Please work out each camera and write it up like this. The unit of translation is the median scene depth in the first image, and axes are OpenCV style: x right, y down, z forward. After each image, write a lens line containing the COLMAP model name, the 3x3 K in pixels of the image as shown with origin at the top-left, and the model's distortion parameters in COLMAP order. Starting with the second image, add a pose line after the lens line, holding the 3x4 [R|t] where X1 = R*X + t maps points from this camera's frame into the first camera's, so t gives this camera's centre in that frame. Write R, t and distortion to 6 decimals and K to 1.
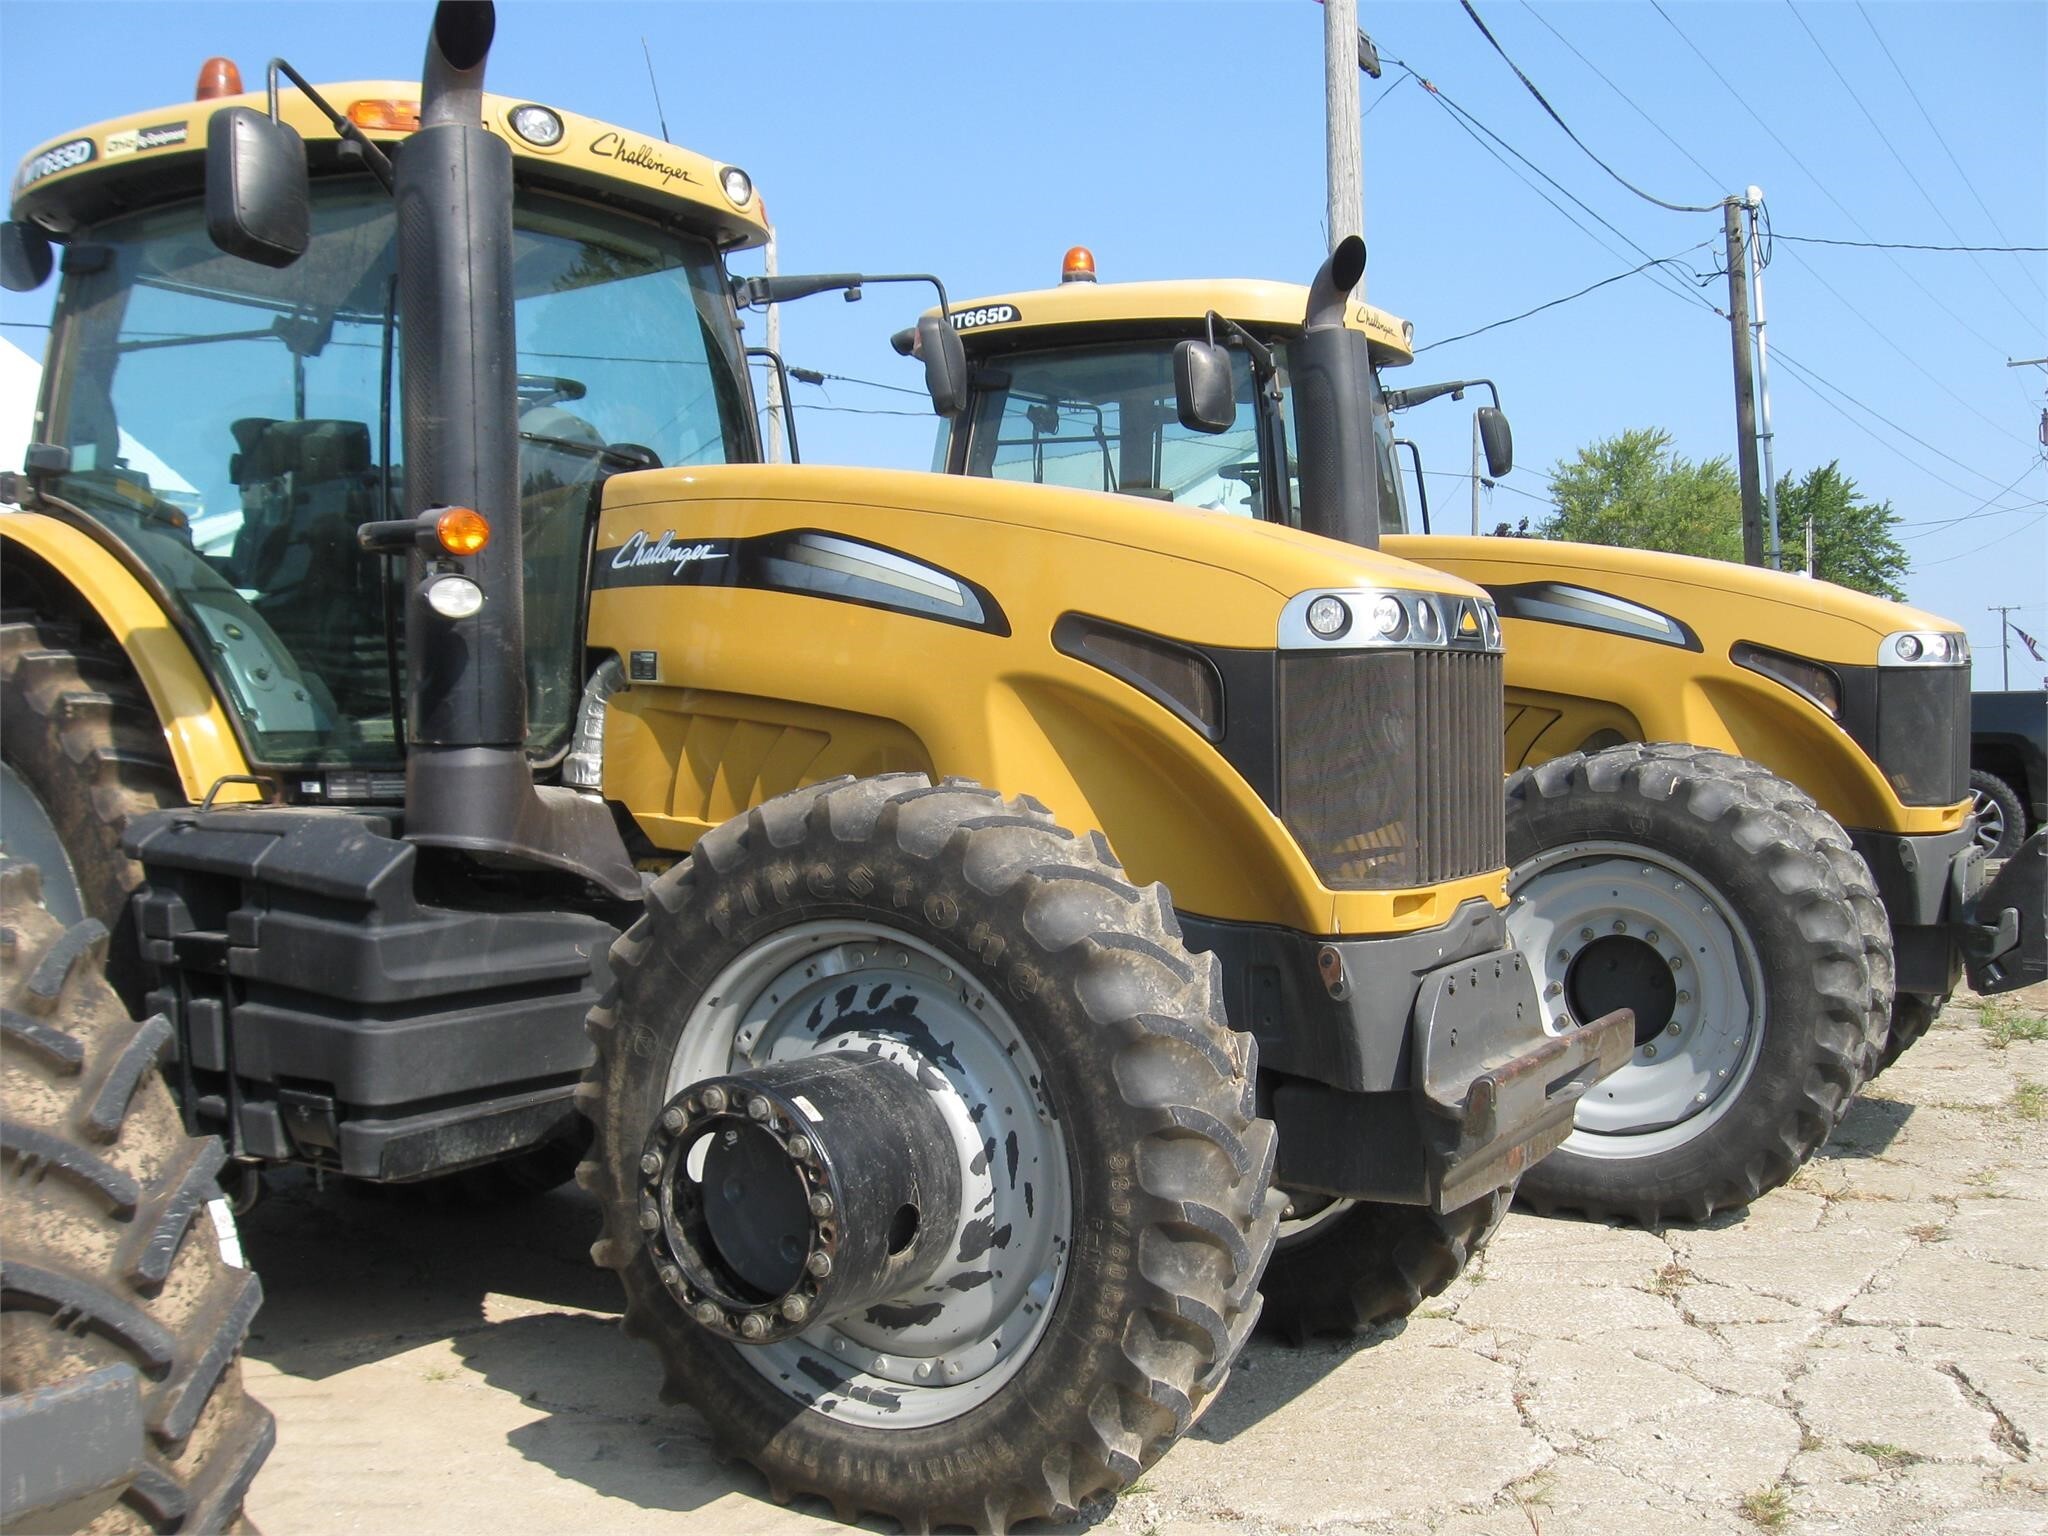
lens RADIAL K [[2104.4, 0, 1030.3], [0, 2104.4, 813.6], [0, 0, 1]] dist [-0.144295, 0.088333]
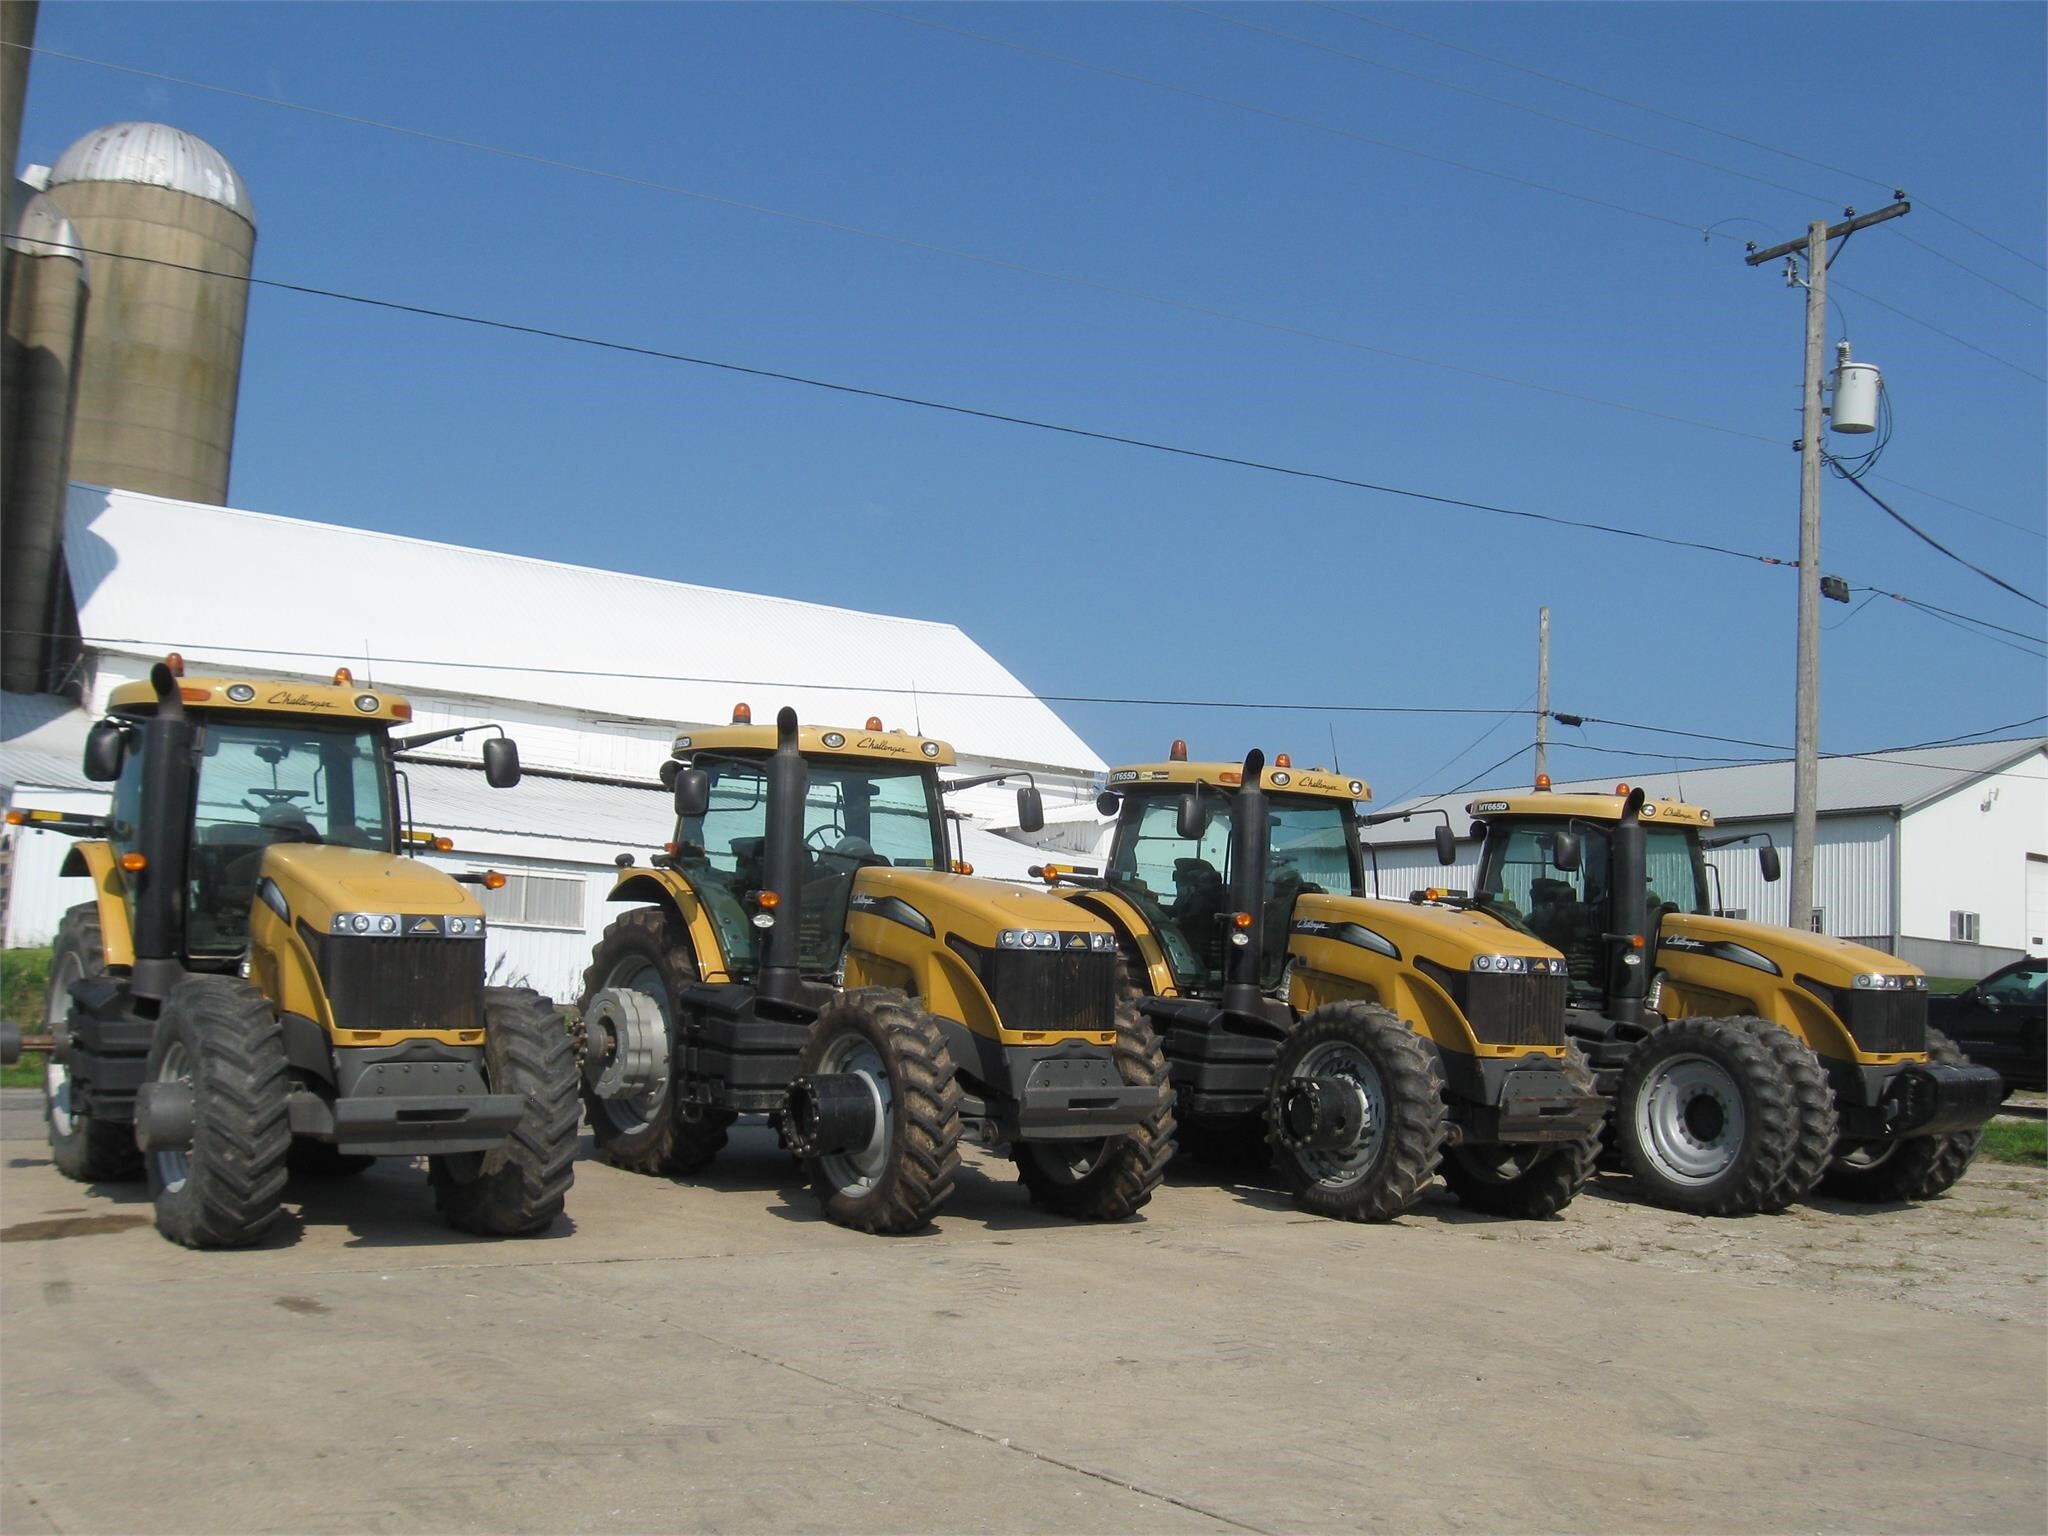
lens RADIAL K [[2104.4, 0, 1030.3], [0, 2104.4, 813.6], [0, 0, 1]] dist [-0.144295, 0.088333]
pose [[0.916086, 0.039506, -0.399031, 0.746546], [-0.085720, 0.991425, -0.098638, 0.058434], [0.391712, 0.124566, 0.911617, -2.216863]]
